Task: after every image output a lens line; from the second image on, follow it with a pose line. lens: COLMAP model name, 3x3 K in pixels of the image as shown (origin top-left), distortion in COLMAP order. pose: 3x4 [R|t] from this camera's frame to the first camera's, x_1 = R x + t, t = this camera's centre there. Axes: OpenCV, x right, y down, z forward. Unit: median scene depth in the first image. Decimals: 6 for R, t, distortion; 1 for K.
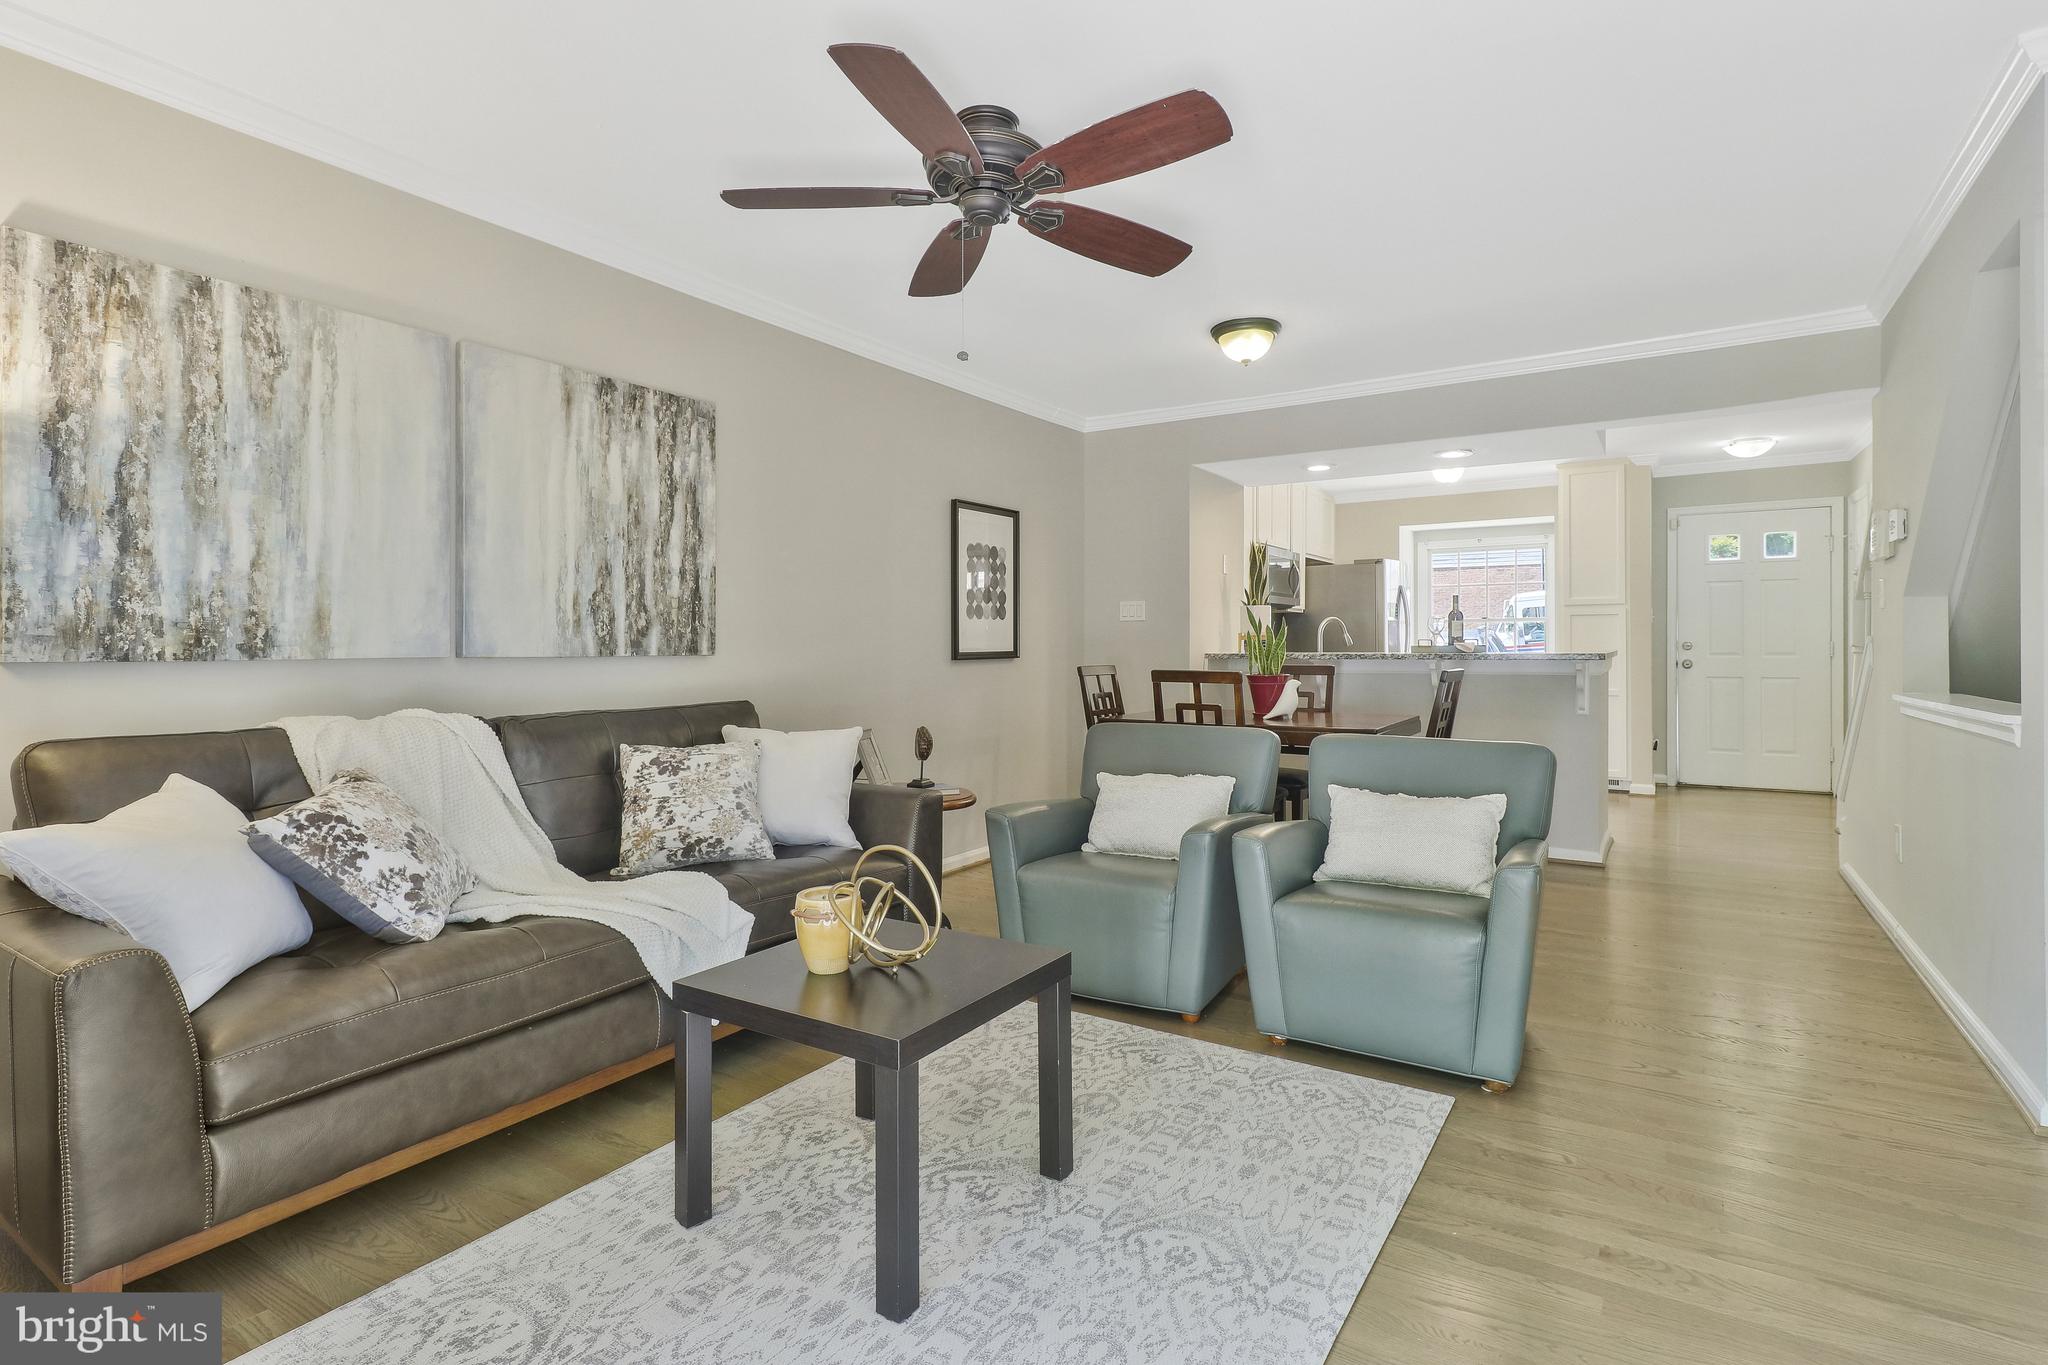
lens RADIAL K [[1006.9, 0, 1038.7], [0, 1006.9, 645.5], [0, 0, 1]] dist [0.003903, 0.000896]
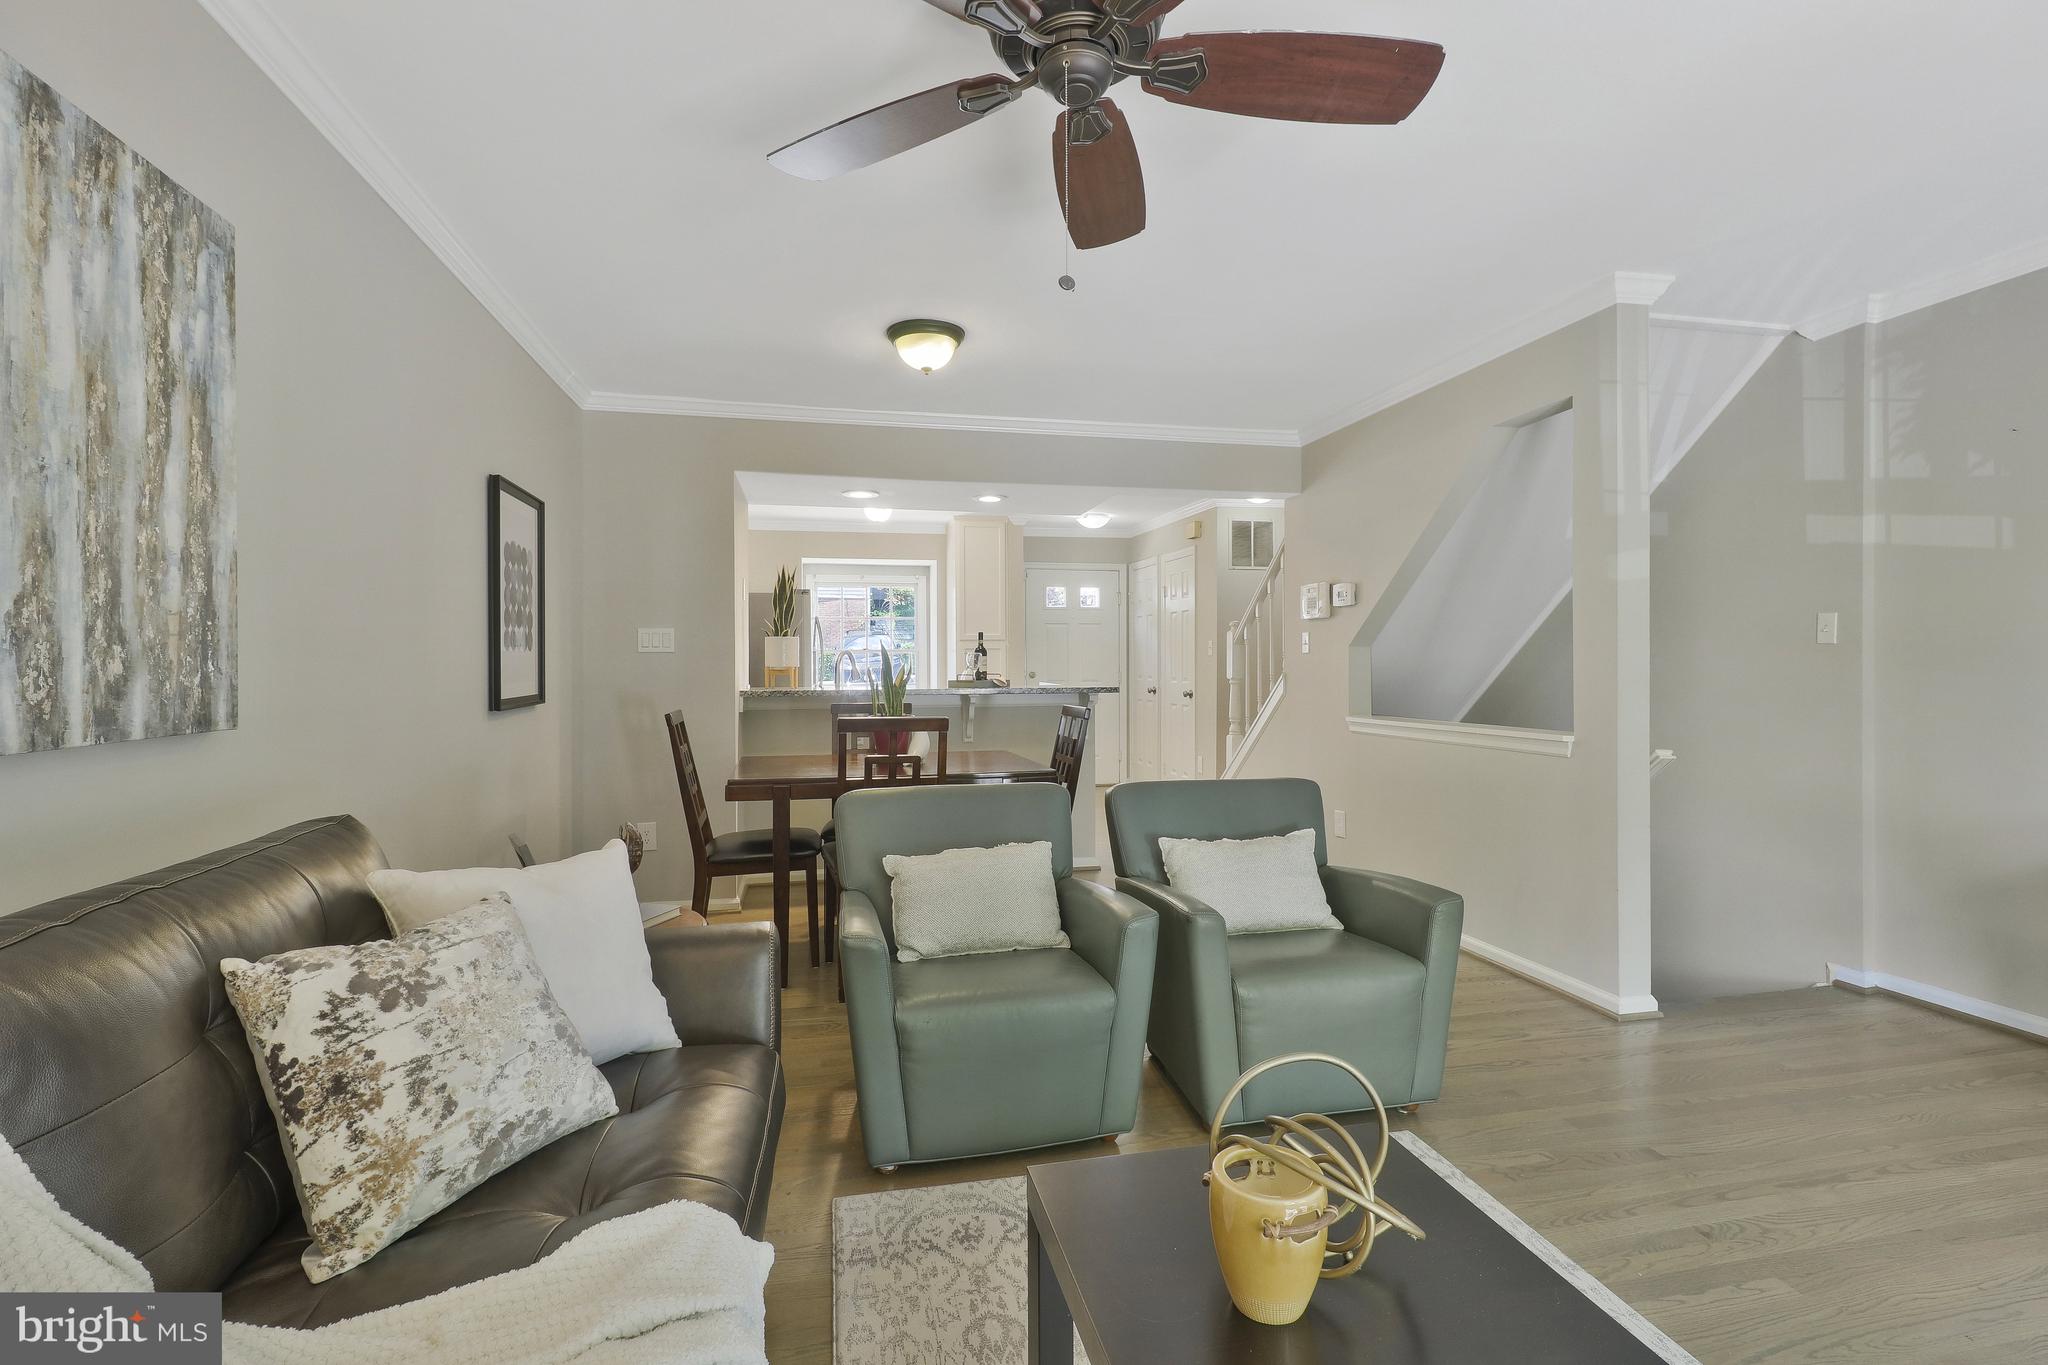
lens RADIAL K [[945.6, 0, 1023.1], [0, 945.6, 669.4], [0, 0, 1]] dist [0.000726, 0.000275]
pose [[0.712405, -0.003216, 0.701761, -0.397563], [0.001003, 0.999993, 0.003565, -0.022823], [-0.701768, -0.001836, 0.712404, 0.419193]]
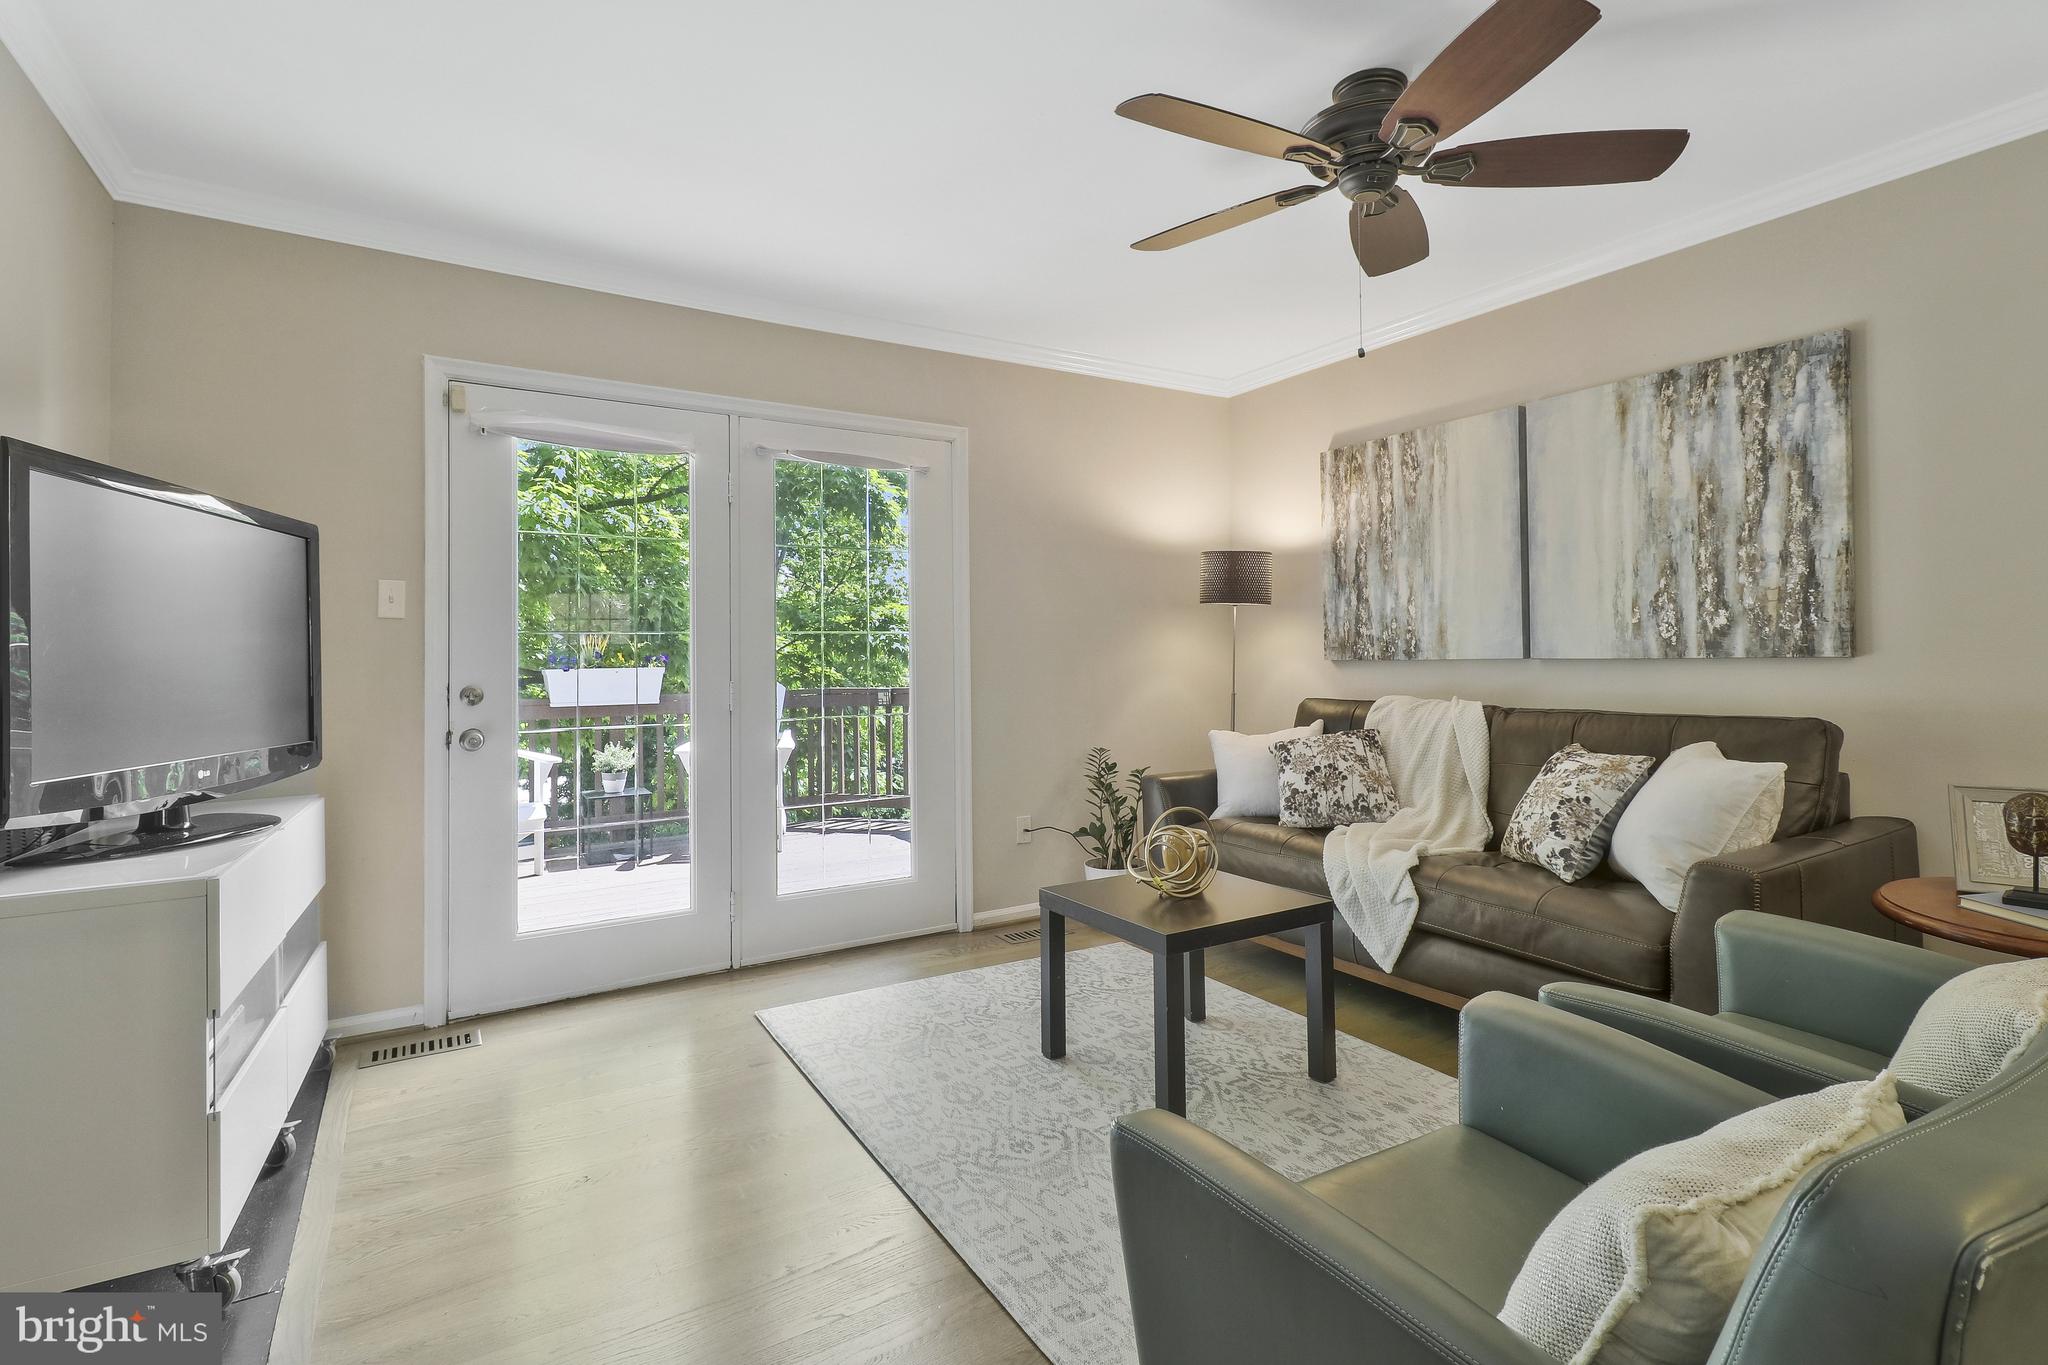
lens RADIAL K [[969.8, 0, 1024.0], [0, 969.8, 643.3], [0, 0, 1]] dist [0.002479, 0.000271]
pose [[-0.436977, -0.002022, -0.899470, 0.651297], [0.018352, 0.999769, -0.011163, -0.004374], [0.899285, -0.021385, -0.436839, 0.810572]]
